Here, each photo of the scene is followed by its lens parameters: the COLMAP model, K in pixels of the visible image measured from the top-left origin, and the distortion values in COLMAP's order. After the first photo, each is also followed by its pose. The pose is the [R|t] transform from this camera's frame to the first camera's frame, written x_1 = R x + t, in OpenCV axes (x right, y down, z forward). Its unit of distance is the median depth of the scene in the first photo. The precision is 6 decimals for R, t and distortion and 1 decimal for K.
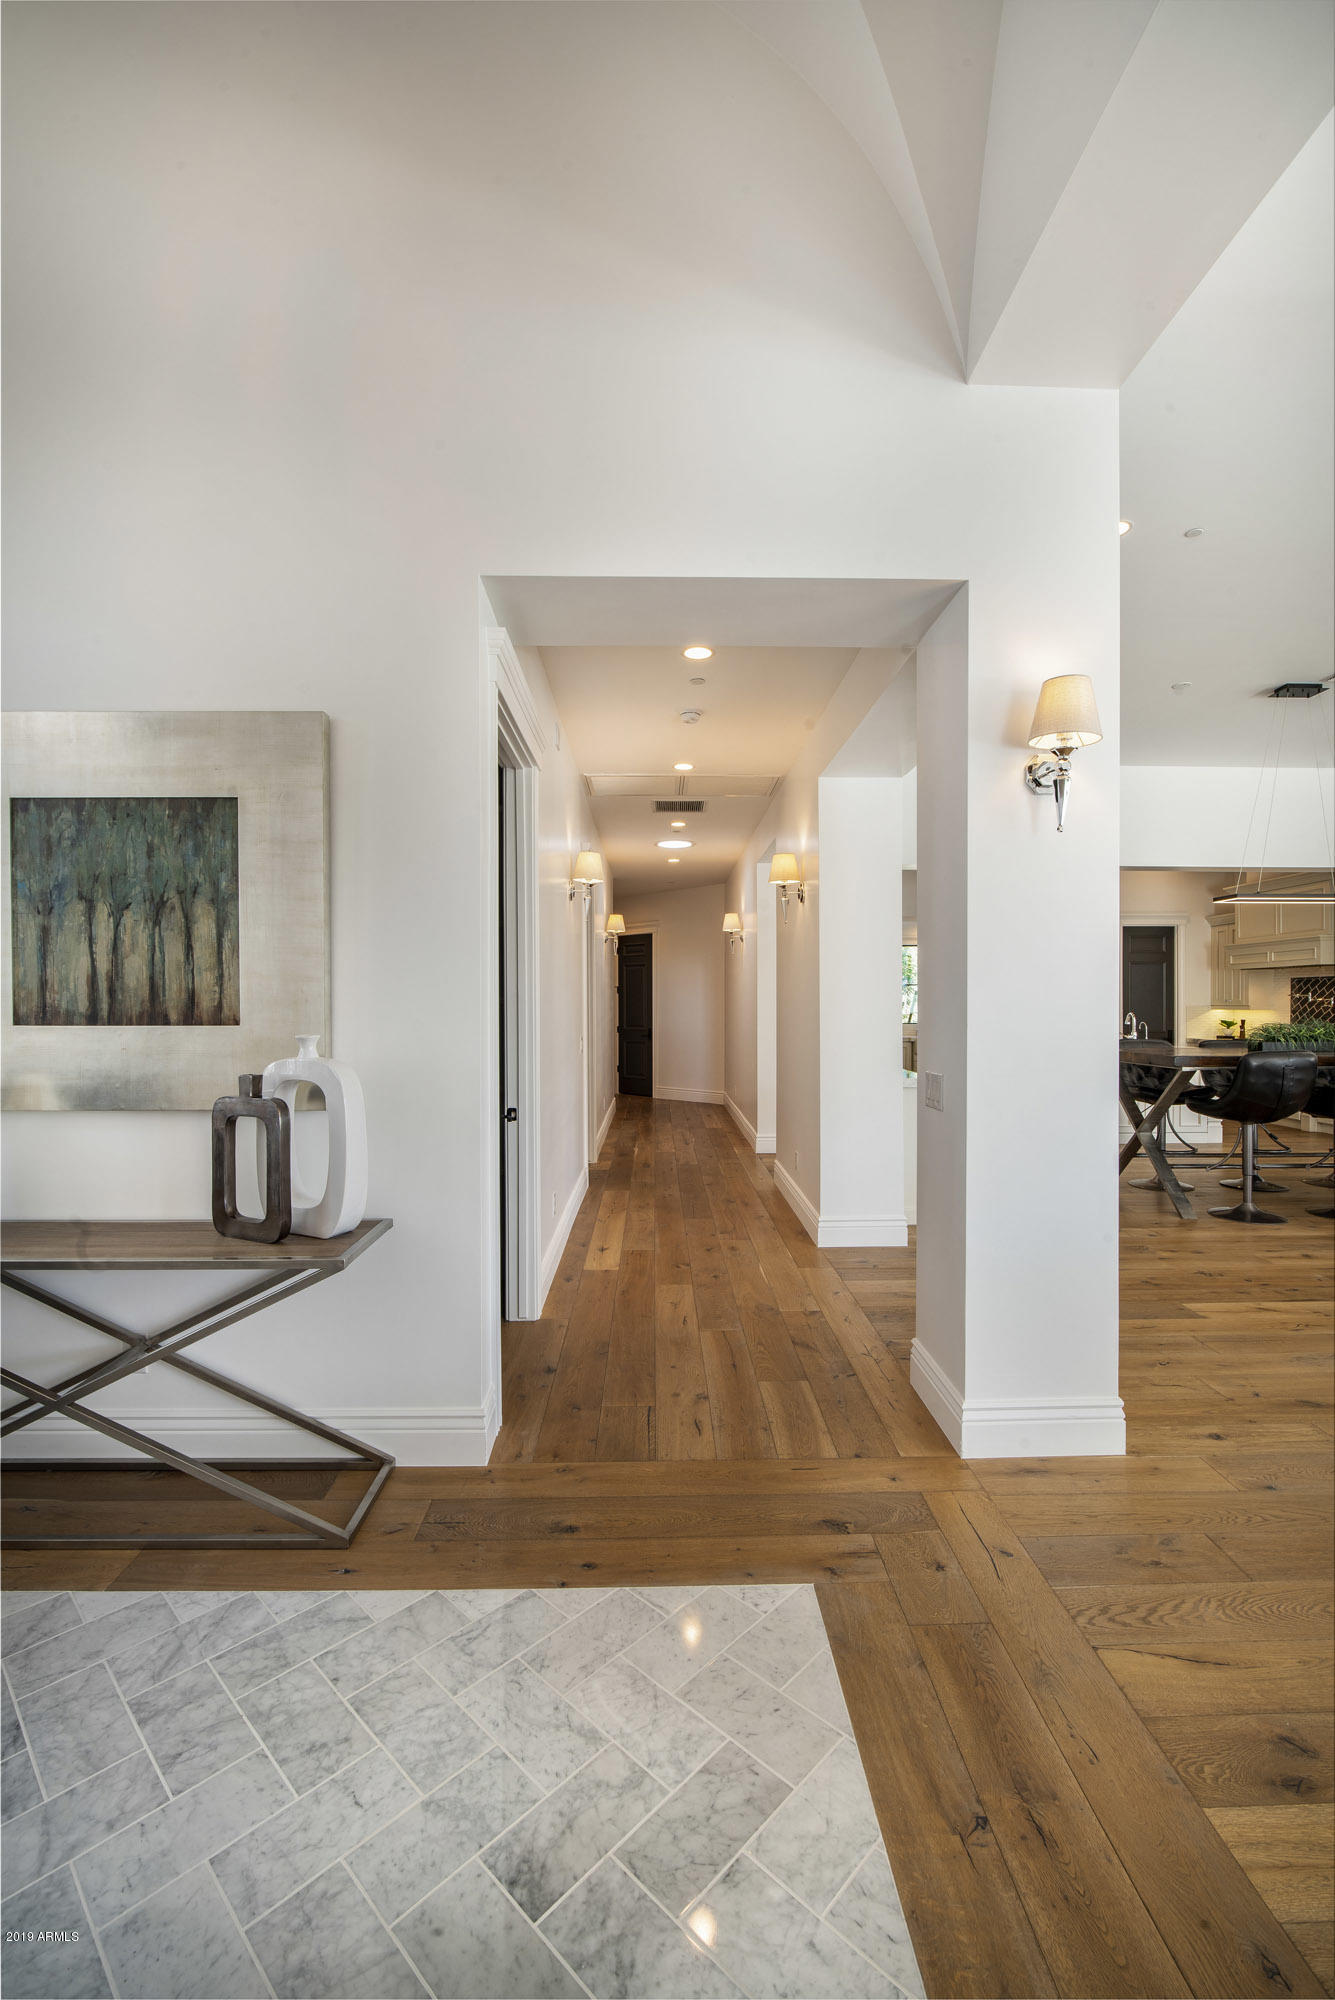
lens RADIAL K [[866.4, 0, 667.3], [0, 866.4, 1001.3], [0, 0, 1]] dist [-0.011806, -0.001250]
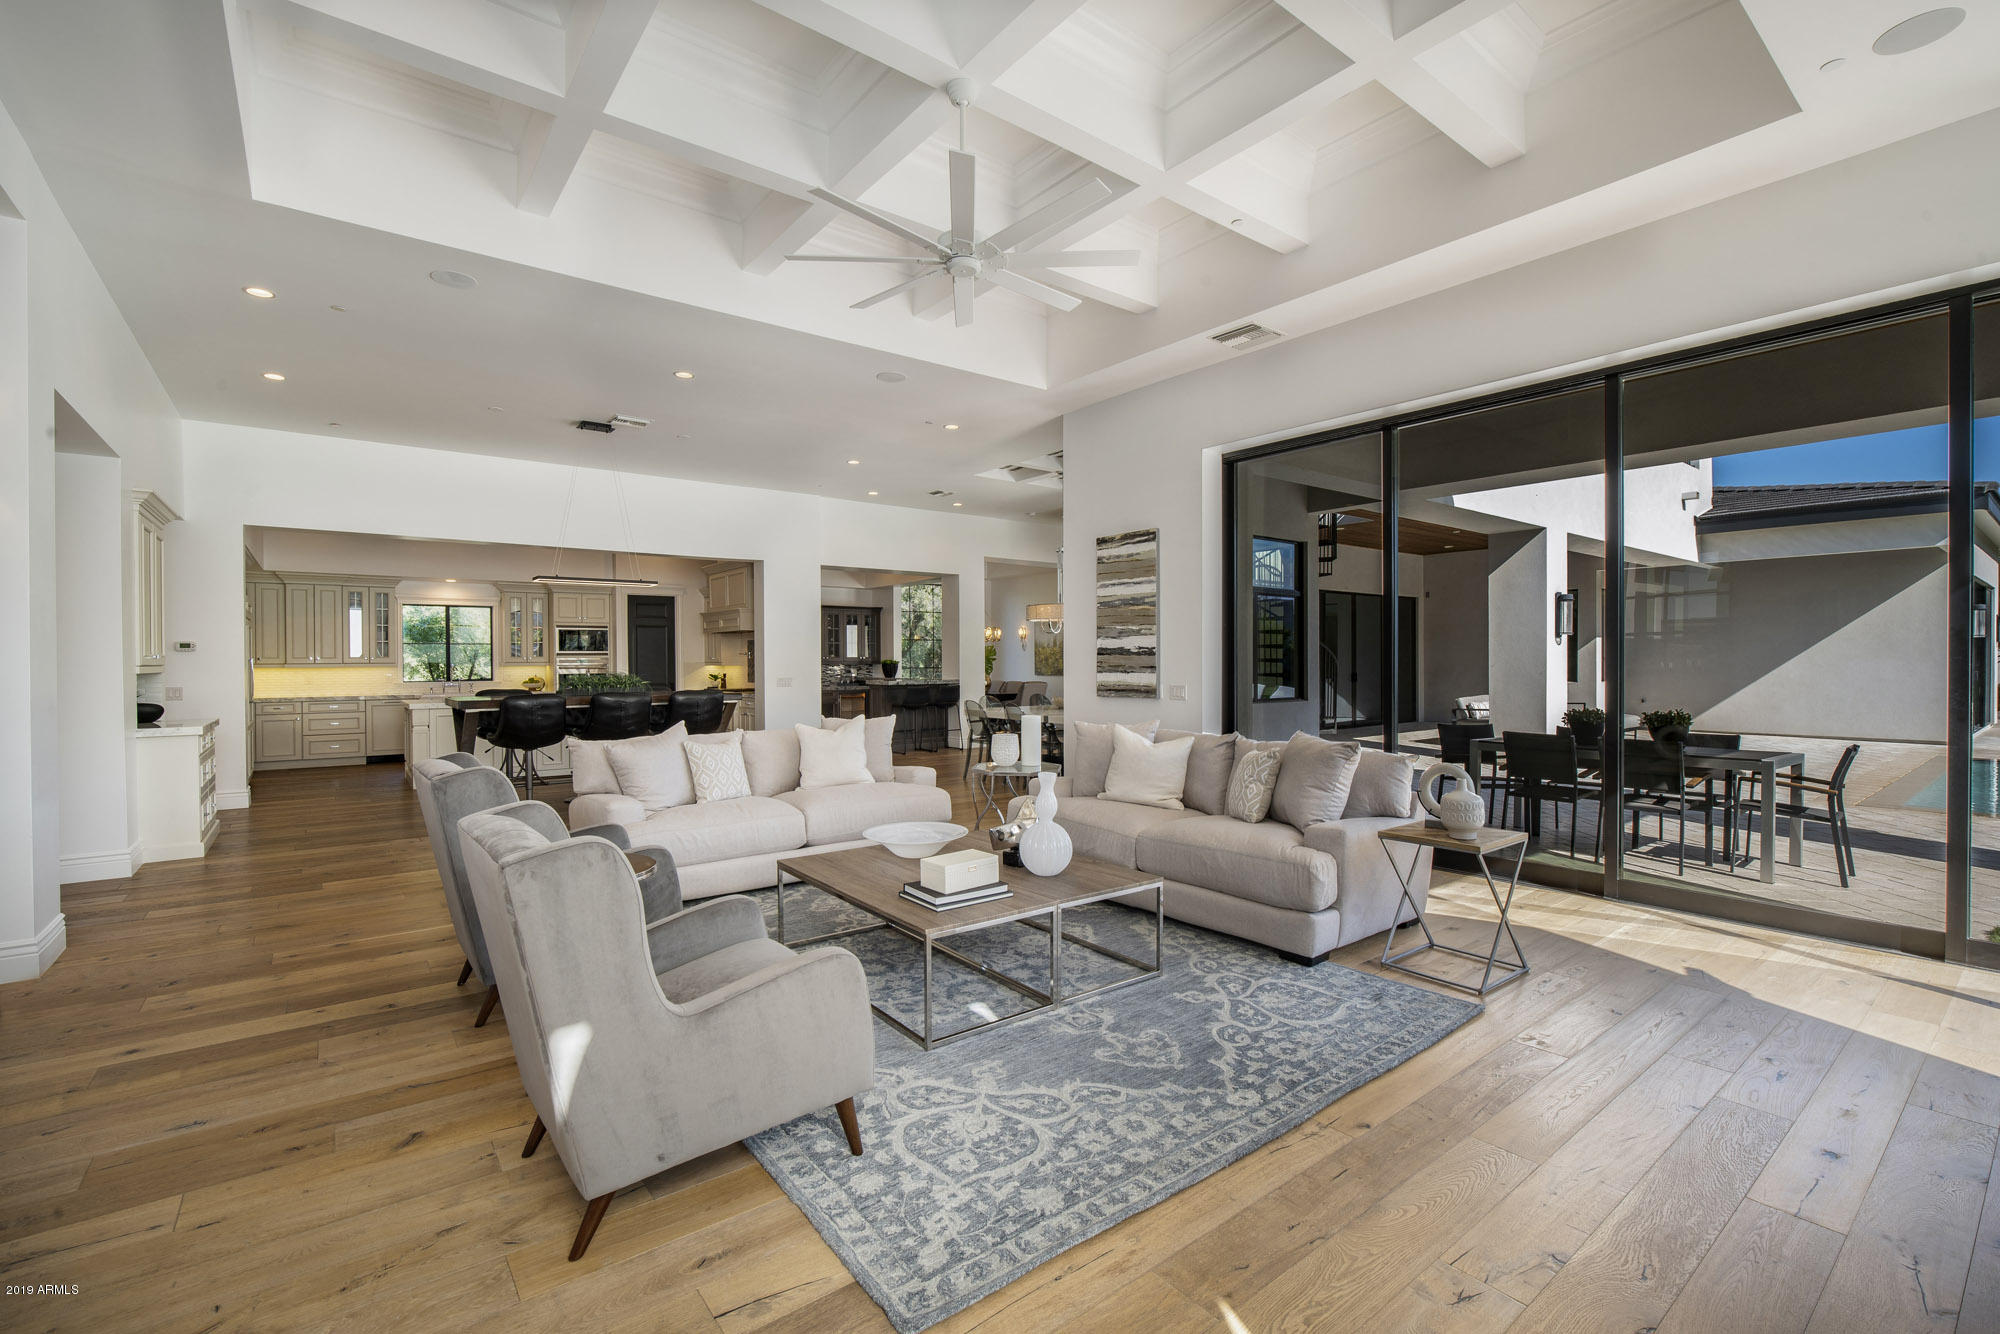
lens RADIAL K [[866.4, 0, 1000.4], [0, 866.4, 667.5], [0, 0, 1]] dist [-0.011806, -0.001250]
pose [[0.797358, -0.002092, 0.603503, 0.230315], [-0.002277, 0.999976, 0.006474, 0.002863], [-0.603502, -0.006536, 0.797335, -0.251945]]
